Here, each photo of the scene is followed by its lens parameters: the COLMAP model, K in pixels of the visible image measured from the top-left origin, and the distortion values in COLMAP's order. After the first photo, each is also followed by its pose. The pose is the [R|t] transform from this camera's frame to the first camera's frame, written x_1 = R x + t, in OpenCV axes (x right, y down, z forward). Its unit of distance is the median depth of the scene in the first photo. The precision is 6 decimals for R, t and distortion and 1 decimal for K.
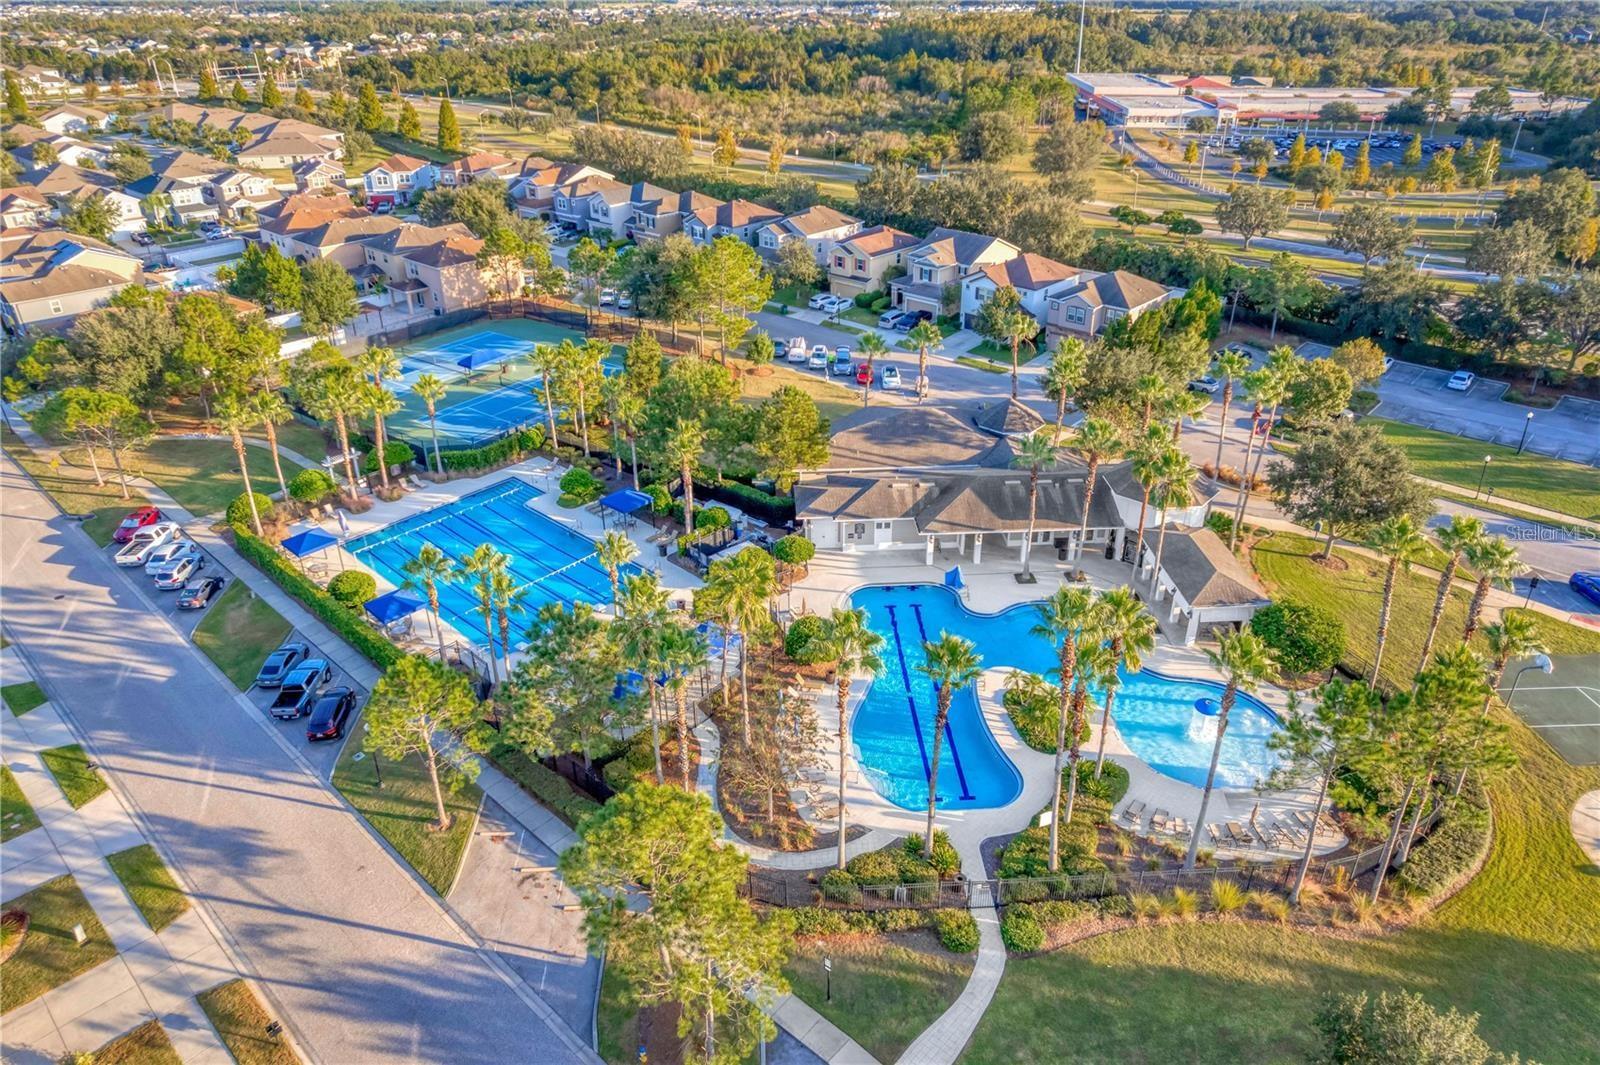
lens RADIAL K [[1022.0, 0, 800.0], [0, 1022.0, 532.5], [0, 0, 1]] dist [-0.030300, 0.000975]
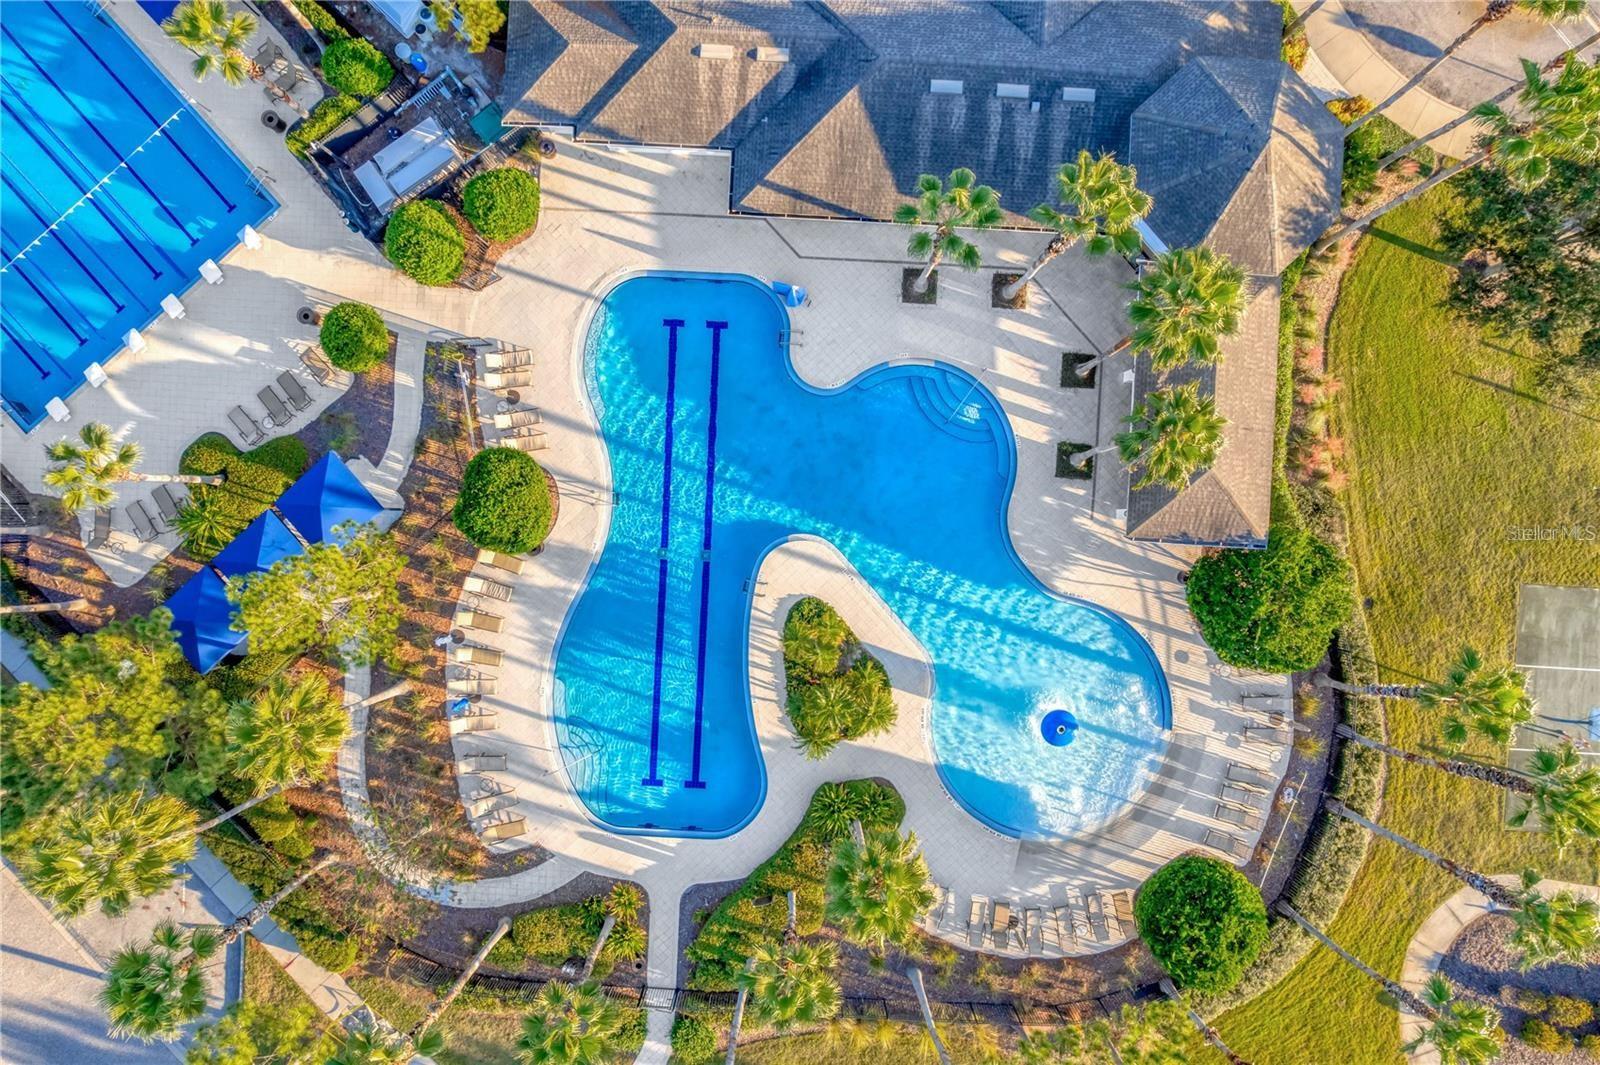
lens RADIAL K [[1022.0, 0, 800.0], [0, 1022.0, 532.5], [0, 0, 1]] dist [-0.030300, 0.000975]
pose [[0.994978, 0.098081, 0.019983, 0.177958], [-0.063218, 0.460973, 0.885159, -0.434102], [0.077606, -0.881977, 0.464859, 0.698331]]
